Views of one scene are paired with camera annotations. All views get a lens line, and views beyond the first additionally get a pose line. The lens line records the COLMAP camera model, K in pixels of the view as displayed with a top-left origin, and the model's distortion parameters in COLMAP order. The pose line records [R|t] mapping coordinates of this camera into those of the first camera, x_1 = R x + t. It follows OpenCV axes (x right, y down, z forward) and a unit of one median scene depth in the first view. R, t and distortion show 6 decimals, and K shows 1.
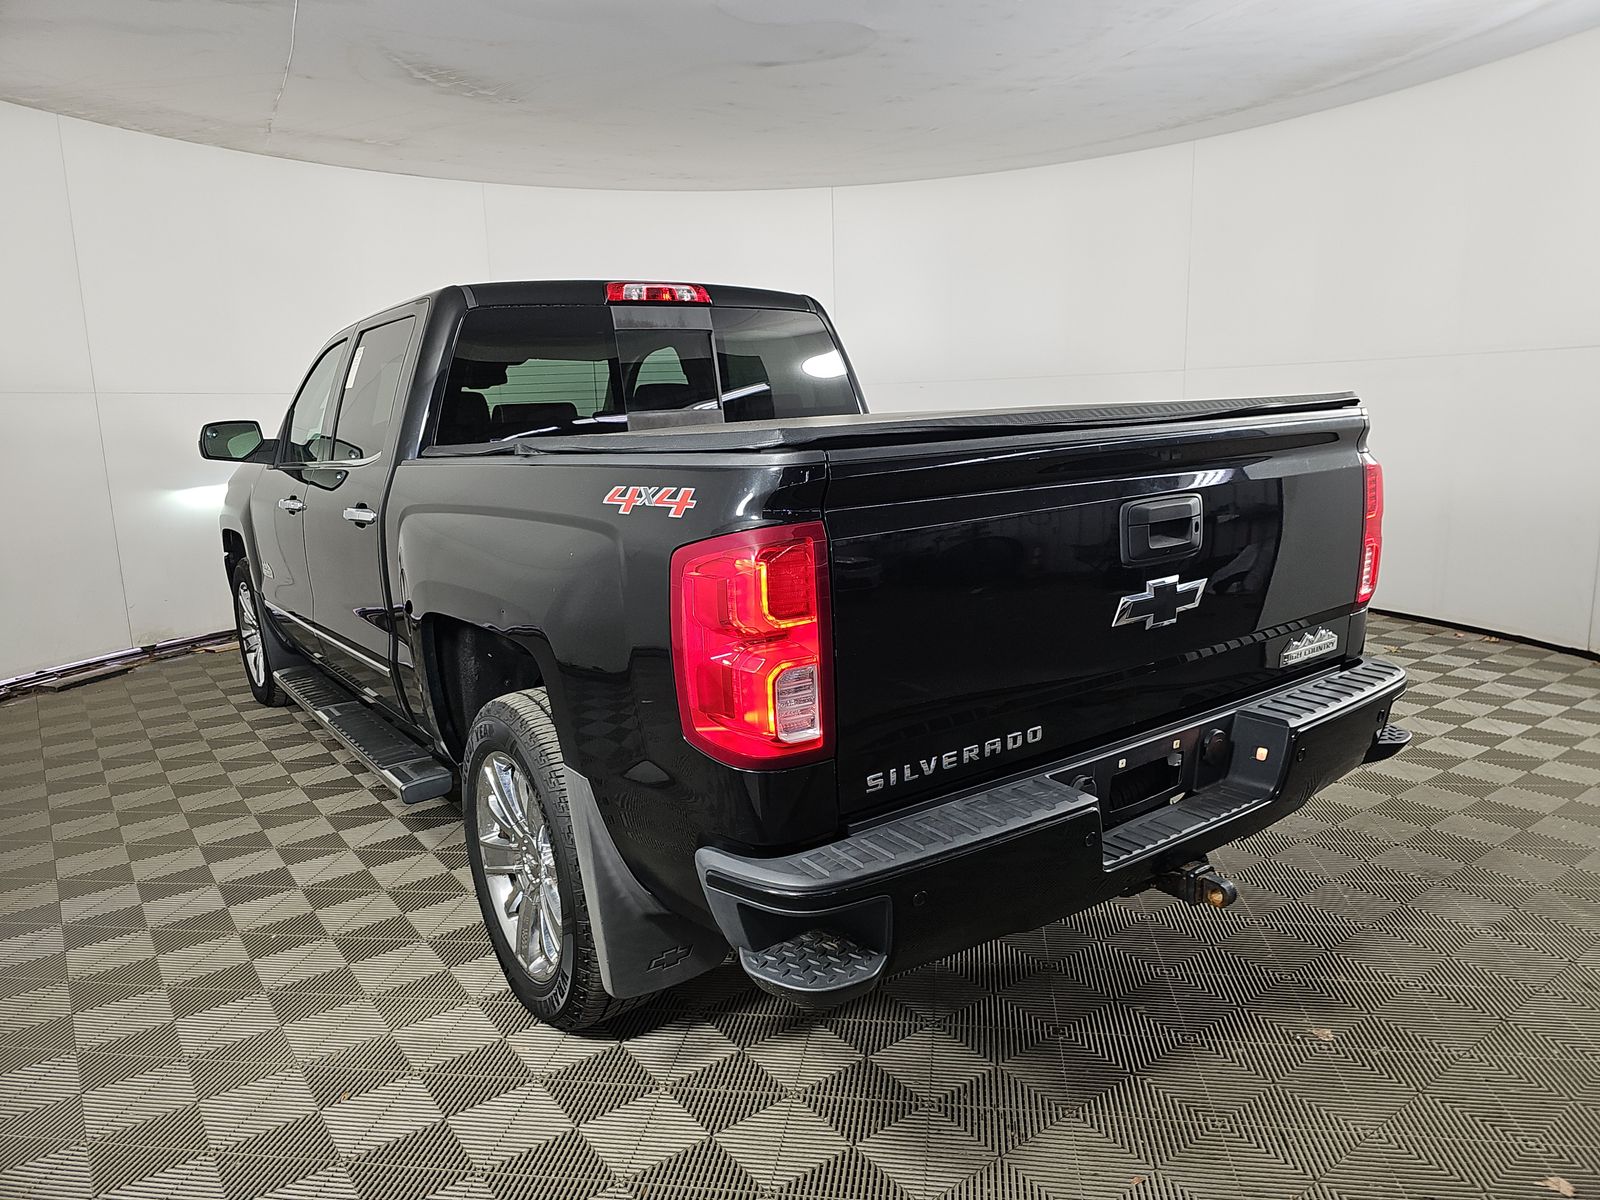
lens RADIAL K [[1067.6, 0, 809.2], [0, 1067.6, 592.0], [0, 0, 1]] dist [0.033076, -0.004812]
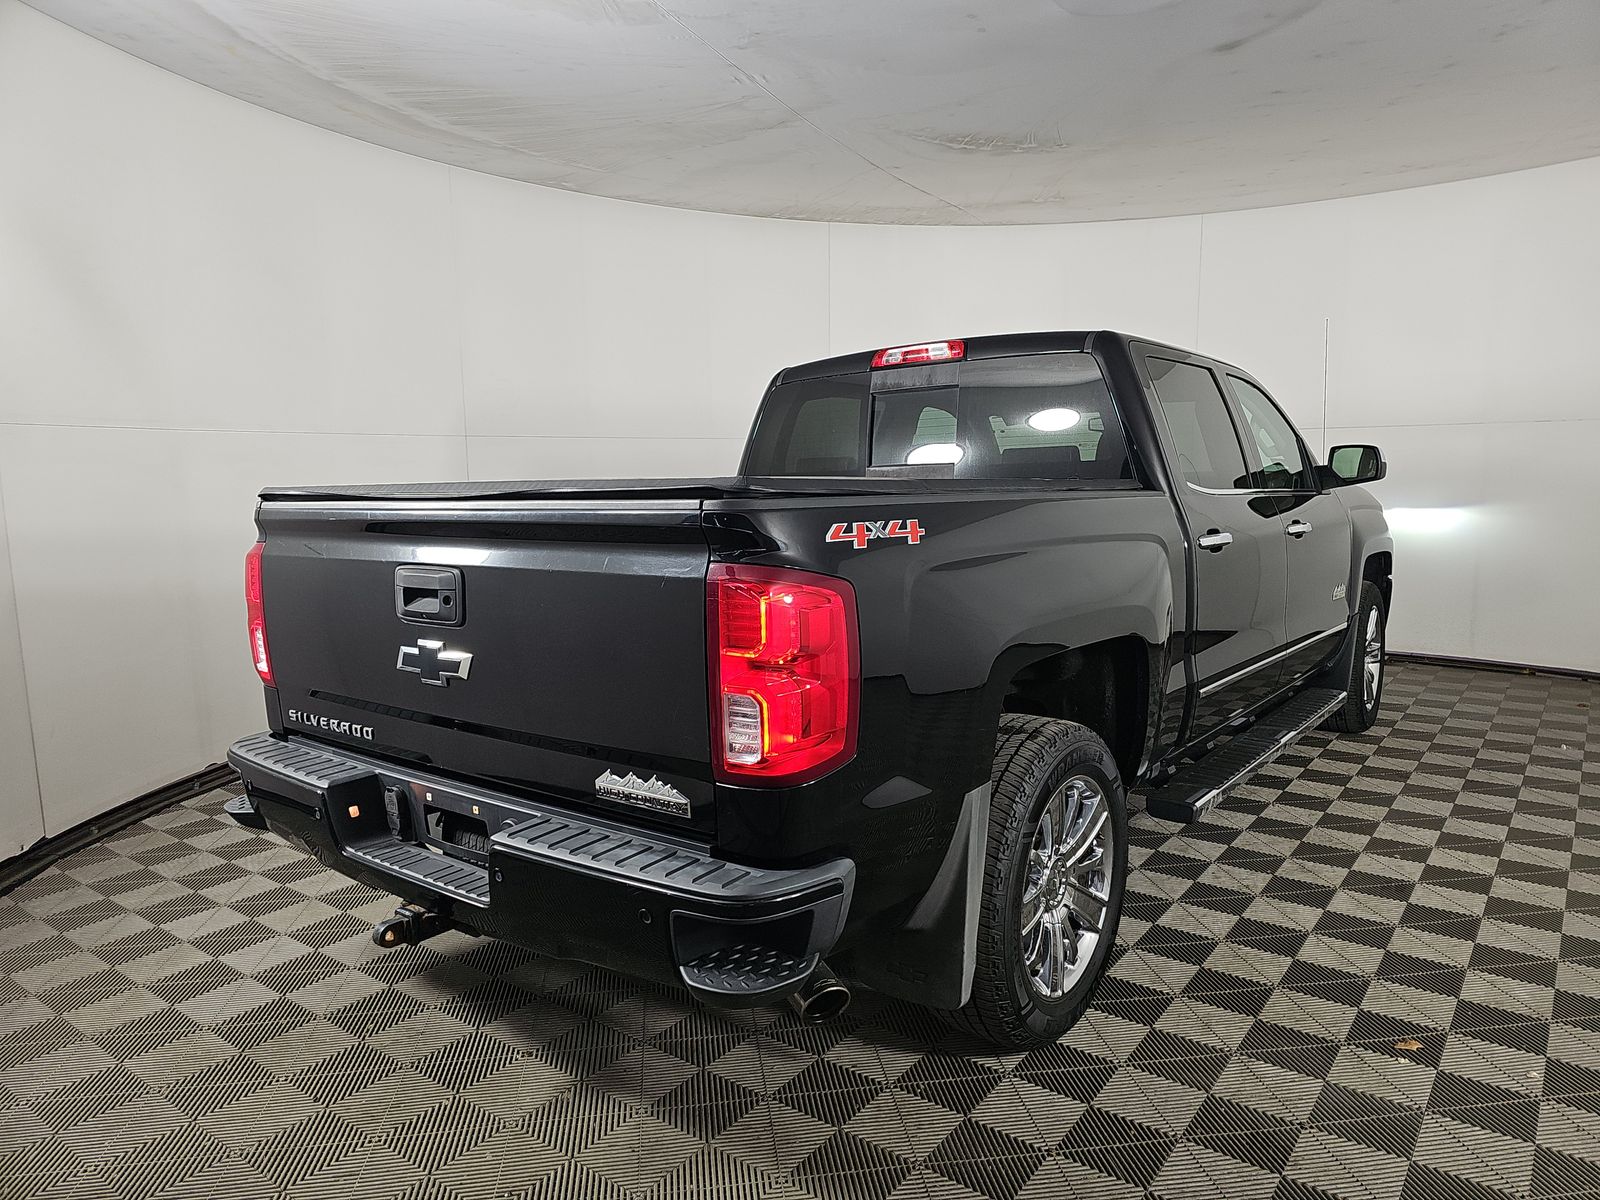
lens RADIAL K [[1067.6, 0, 812.4], [0, 1067.6, 591.6], [0, 0, 1]] dist [0.033076, -0.004812]
pose [[0.286661, 0.139941, -0.947756, 1.454557], [-0.154875, 0.983031, 0.098306, -0.227096], [0.945431, 0.118603, 0.303470, 1.015525]]
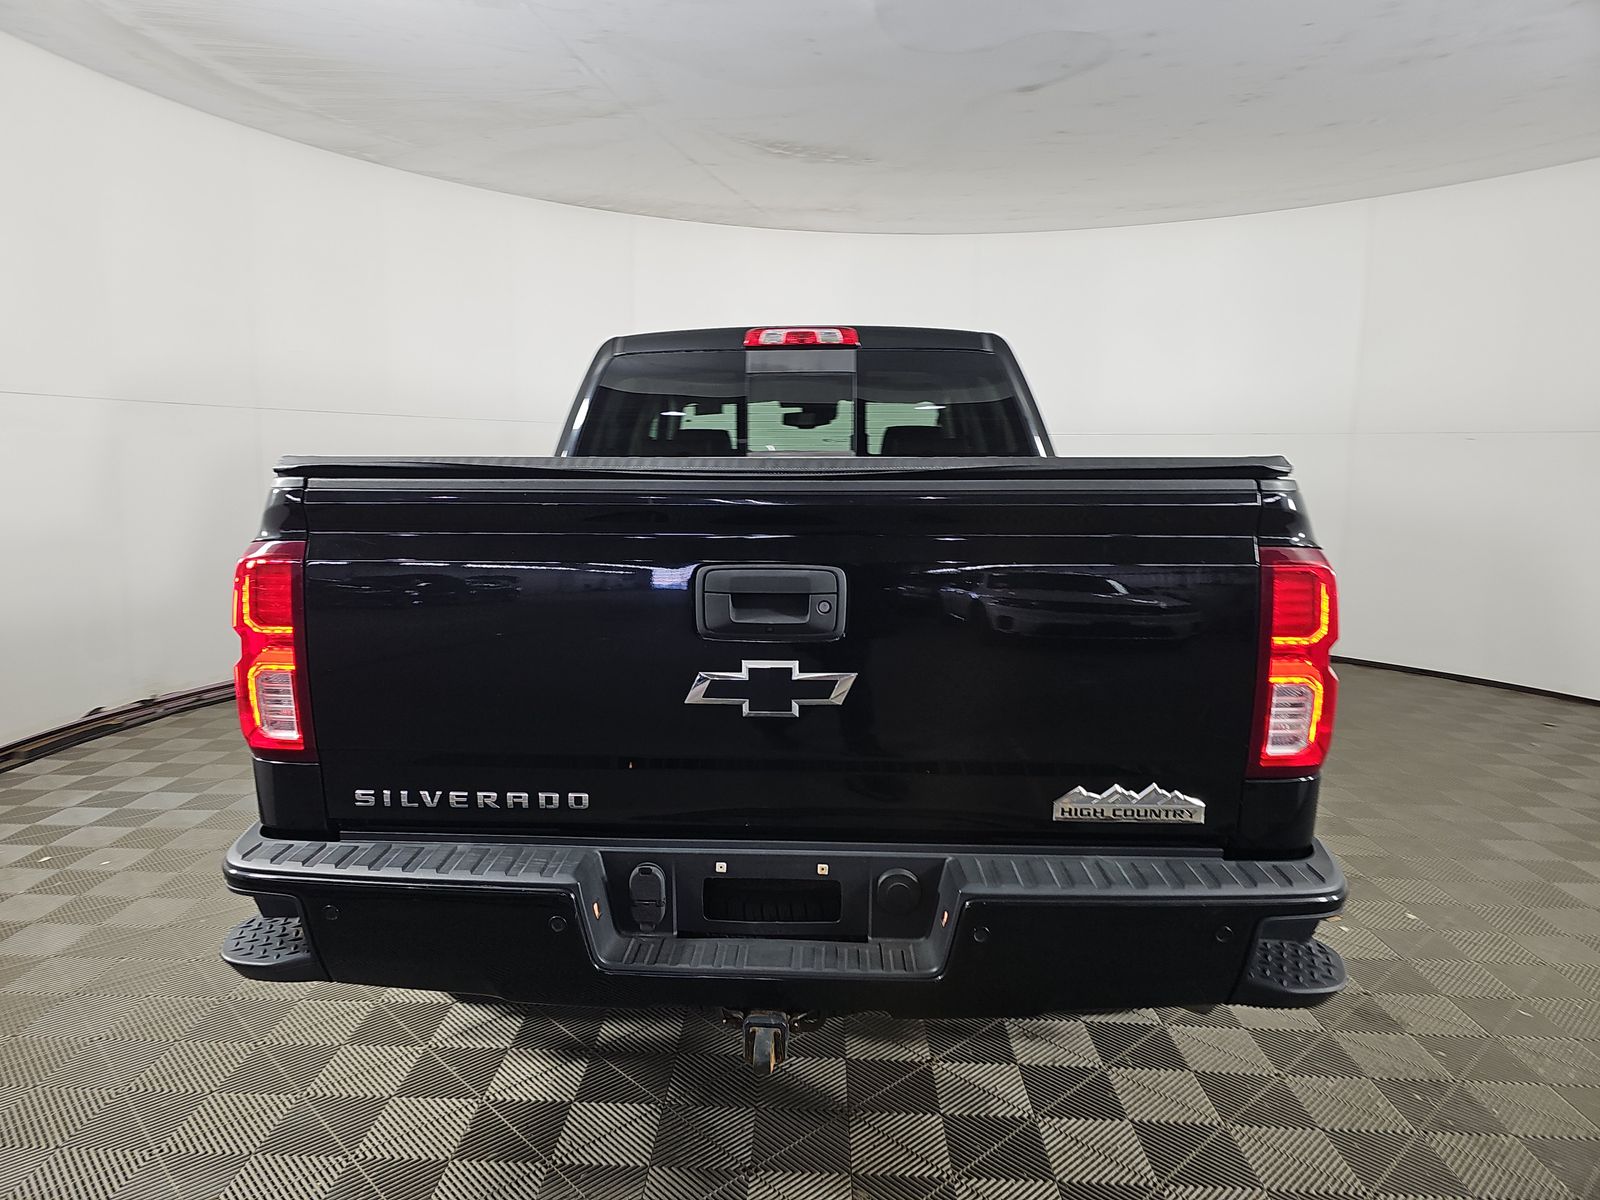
lens RADIAL K [[1067.6, 0, 795.6], [0, 1067.6, 602.1], [0, 0, 1]] dist [0.033076, -0.004812]
pose [[0.782119, 0.123365, -0.610796, 0.841448], [-0.142322, 0.989663, 0.017645, -0.075189], [0.606659, 0.073129, 0.791591, 0.338688]]
